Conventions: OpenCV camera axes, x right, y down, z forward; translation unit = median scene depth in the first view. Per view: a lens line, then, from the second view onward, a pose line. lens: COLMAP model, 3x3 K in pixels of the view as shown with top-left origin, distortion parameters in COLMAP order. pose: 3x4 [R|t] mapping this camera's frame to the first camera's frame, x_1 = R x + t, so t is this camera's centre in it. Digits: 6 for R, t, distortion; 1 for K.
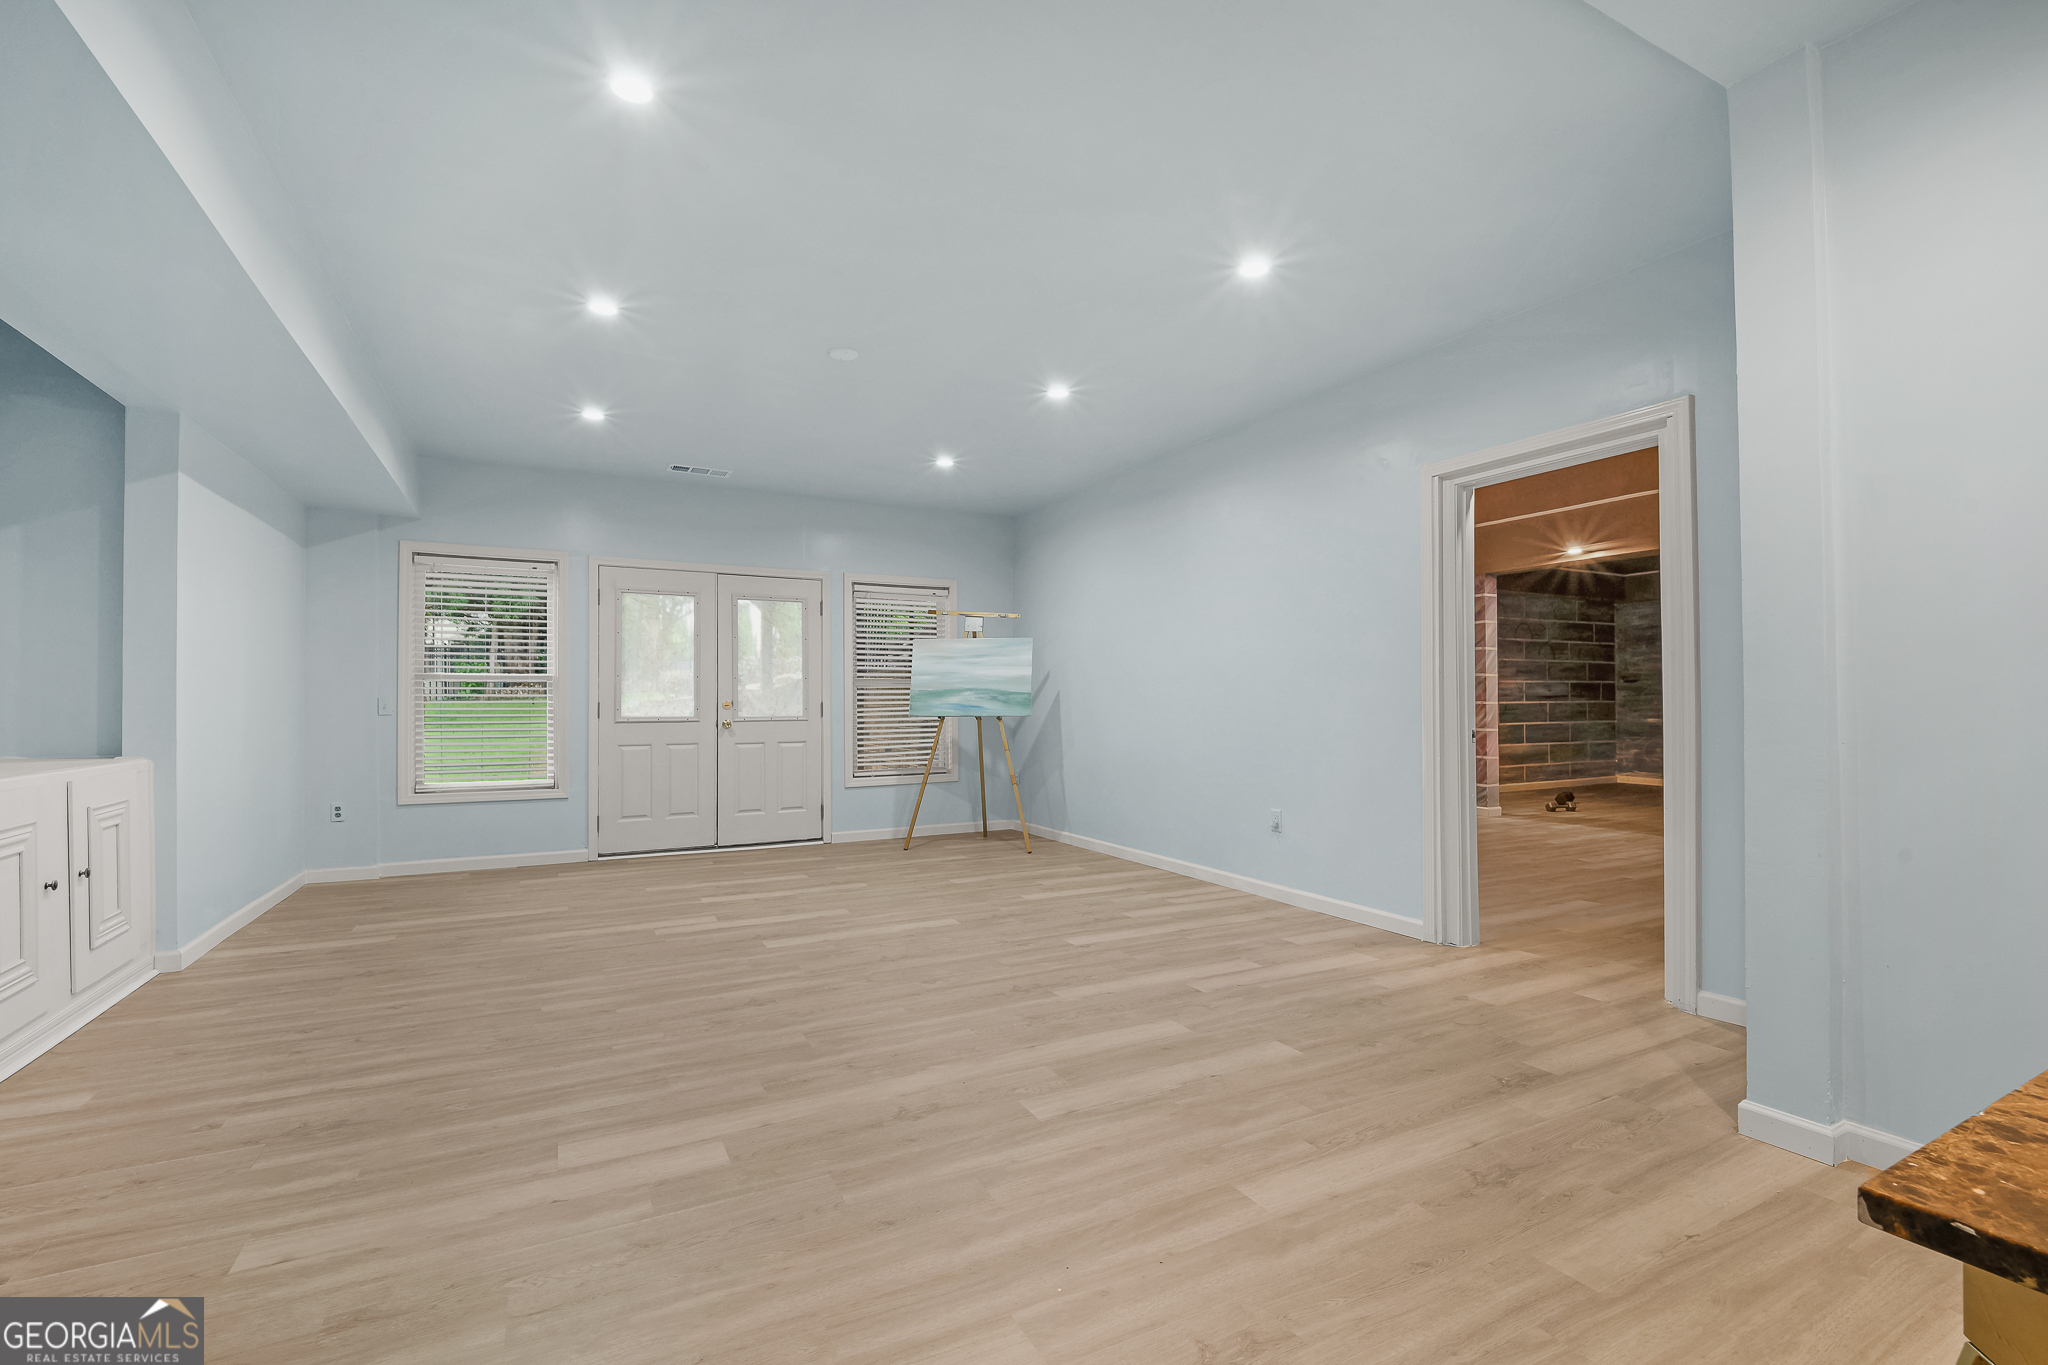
lens RADIAL K [[884.6, 0, 1022.2], [0, 884.6, 692.9], [0, 0, 1]] dist [-0.000003, -0.000186]
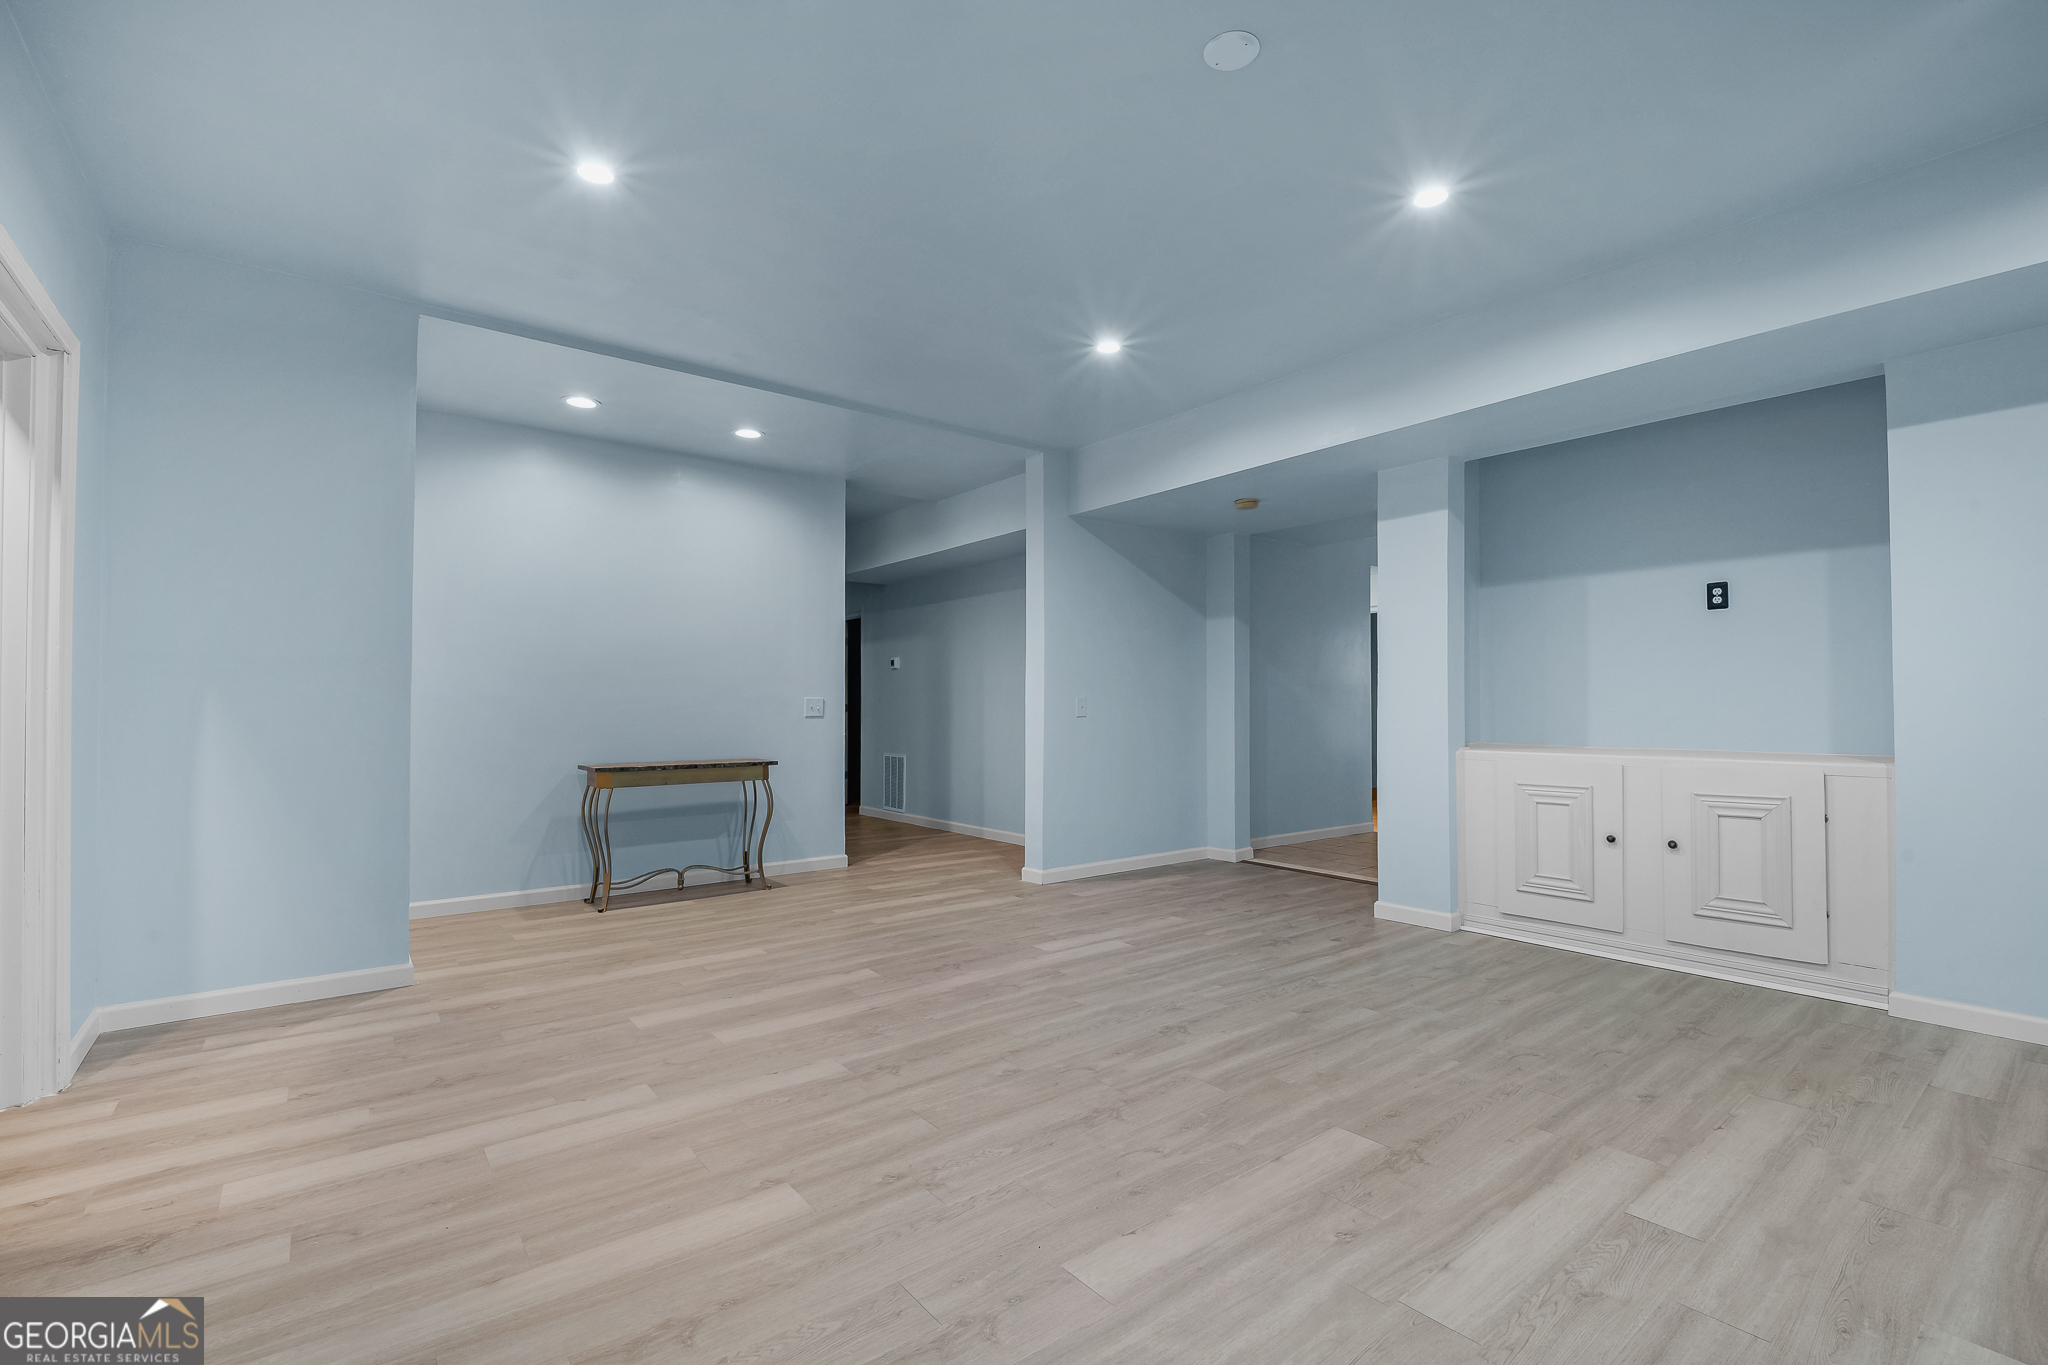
lens RADIAL K [[884.6, 0, 1022.2], [0, 884.6, 692.9], [0, 0, 1]] dist [-0.000003, -0.000186]
pose [[-0.983452, 0.002759, -0.181148, 0.024565], [0.007529, 0.999643, -0.025648, 0.022065], [0.181012, -0.026587, -0.983121, 1.929380]]
